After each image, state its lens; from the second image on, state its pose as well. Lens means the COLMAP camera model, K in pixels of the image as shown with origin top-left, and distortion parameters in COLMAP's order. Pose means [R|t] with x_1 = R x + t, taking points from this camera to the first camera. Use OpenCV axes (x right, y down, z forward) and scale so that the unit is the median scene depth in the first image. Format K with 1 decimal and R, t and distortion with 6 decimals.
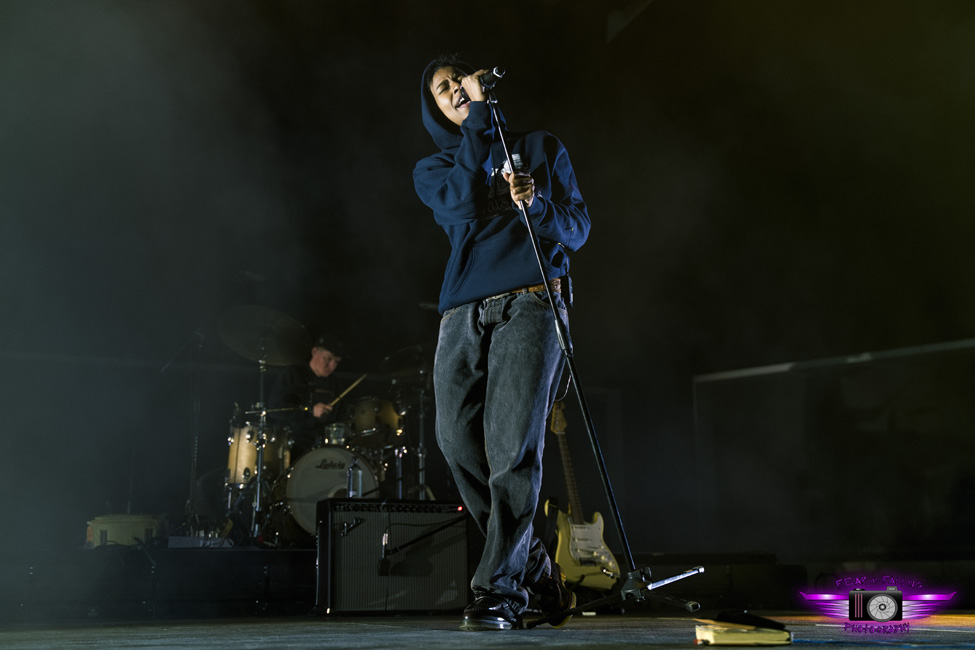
lens RADIAL K [[1243.8, 0, 487.5], [0, 1243.8, 325.0], [0, 0, 1]] dist [0.068657, -0.018933]
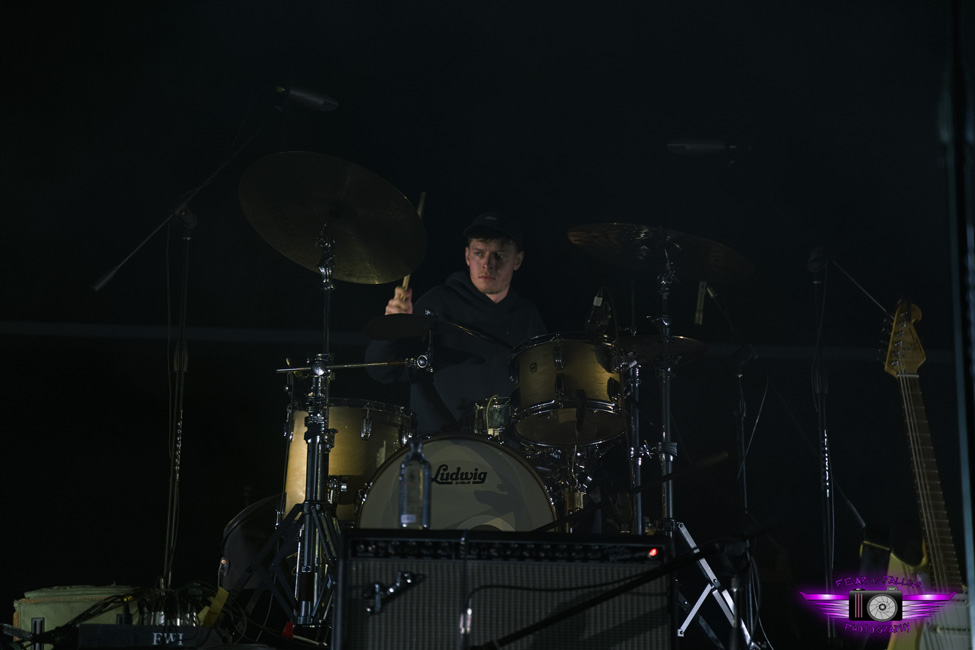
lens RADIAL K [[2004.2, 0, 487.5], [0, 2004.2, 325.0], [0, 0, 1]] dist [0.311620, 0.281295]
pose [[0.962068, -0.041189, -0.269683, 0.102117], [0.041991, 0.999114, -0.002799, 0.061890], [0.269559, -0.008632, 0.962945, 0.285489]]
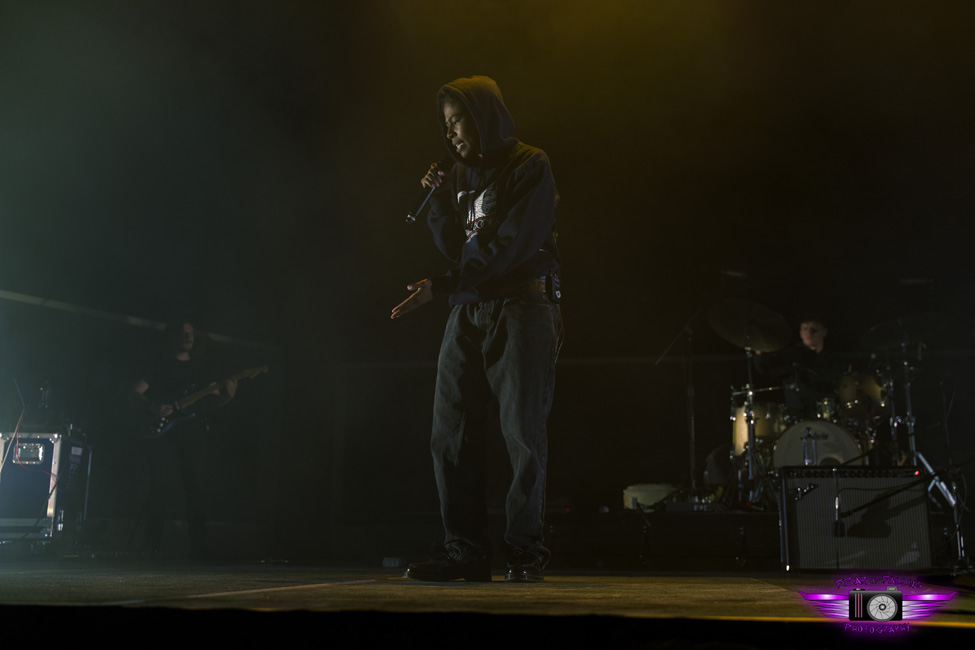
lens RADIAL K [[1031.1, 0, 487.5], [0, 1031.1, 325.0], [0, 0, 1]] dist [-0.008720, 0.035027]
pose [[0.852049, -0.099058, -0.514003, 0.113393], [0.097219, 0.994794, -0.030558, 0.015441], [0.514354, -0.023934, 0.857244, 0.079872]]
